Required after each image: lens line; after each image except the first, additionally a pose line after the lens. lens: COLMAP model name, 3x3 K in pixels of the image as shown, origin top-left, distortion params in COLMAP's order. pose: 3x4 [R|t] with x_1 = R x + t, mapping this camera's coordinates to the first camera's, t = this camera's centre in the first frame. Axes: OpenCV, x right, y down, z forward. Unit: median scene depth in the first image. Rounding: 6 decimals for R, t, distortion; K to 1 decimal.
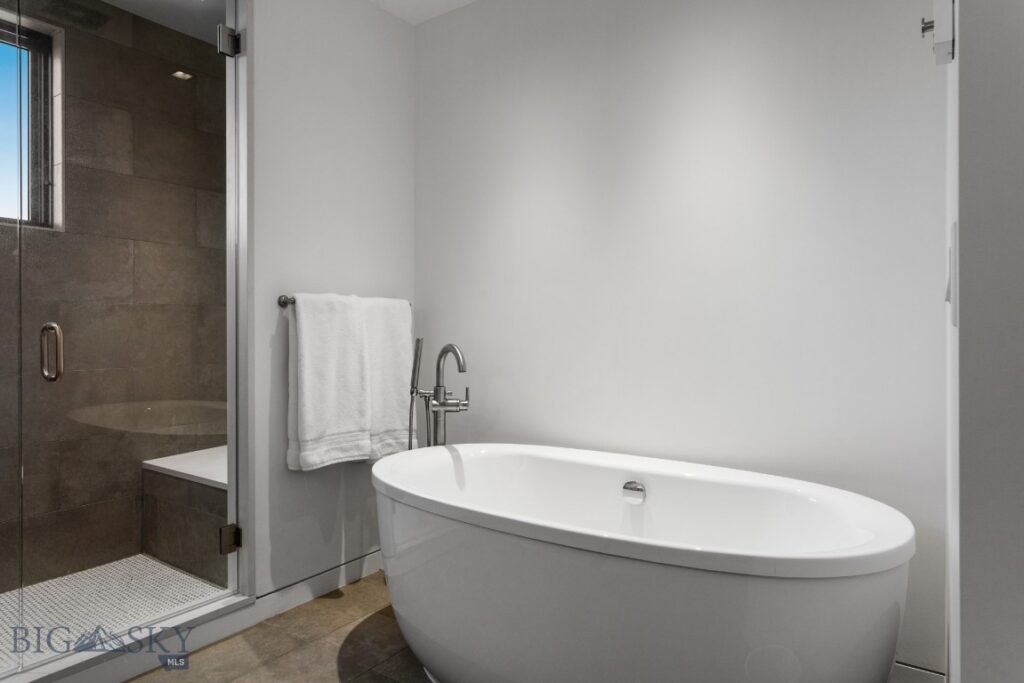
lens RADIAL K [[610.1, 0, 518.9], [0, 610.1, 332.5], [0, 0, 1]] dist [-0.005414, 0.001746]
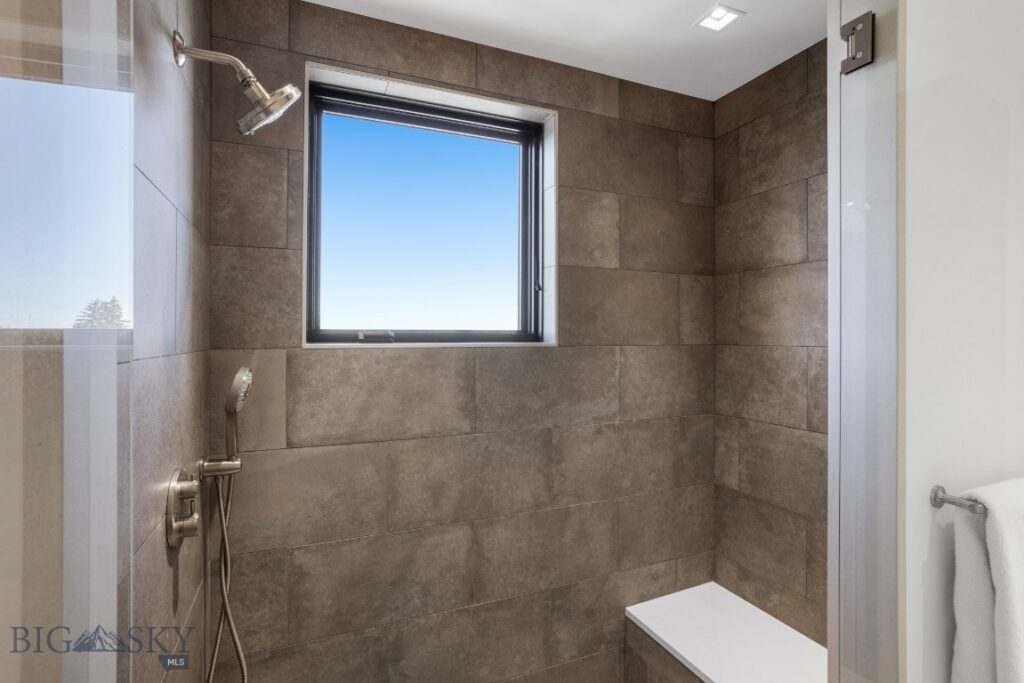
lens RADIAL K [[502.9, 0, 506.0], [0, 502.9, 337.4], [0, 0, 1]] dist [-0.042337, 0.024262]
pose [[0.833317, -0.006767, -0.552754, -0.387800], [-0.000946, 0.999906, -0.013667, -0.155580], [0.552795, 0.011912, 0.833232, 0.346993]]
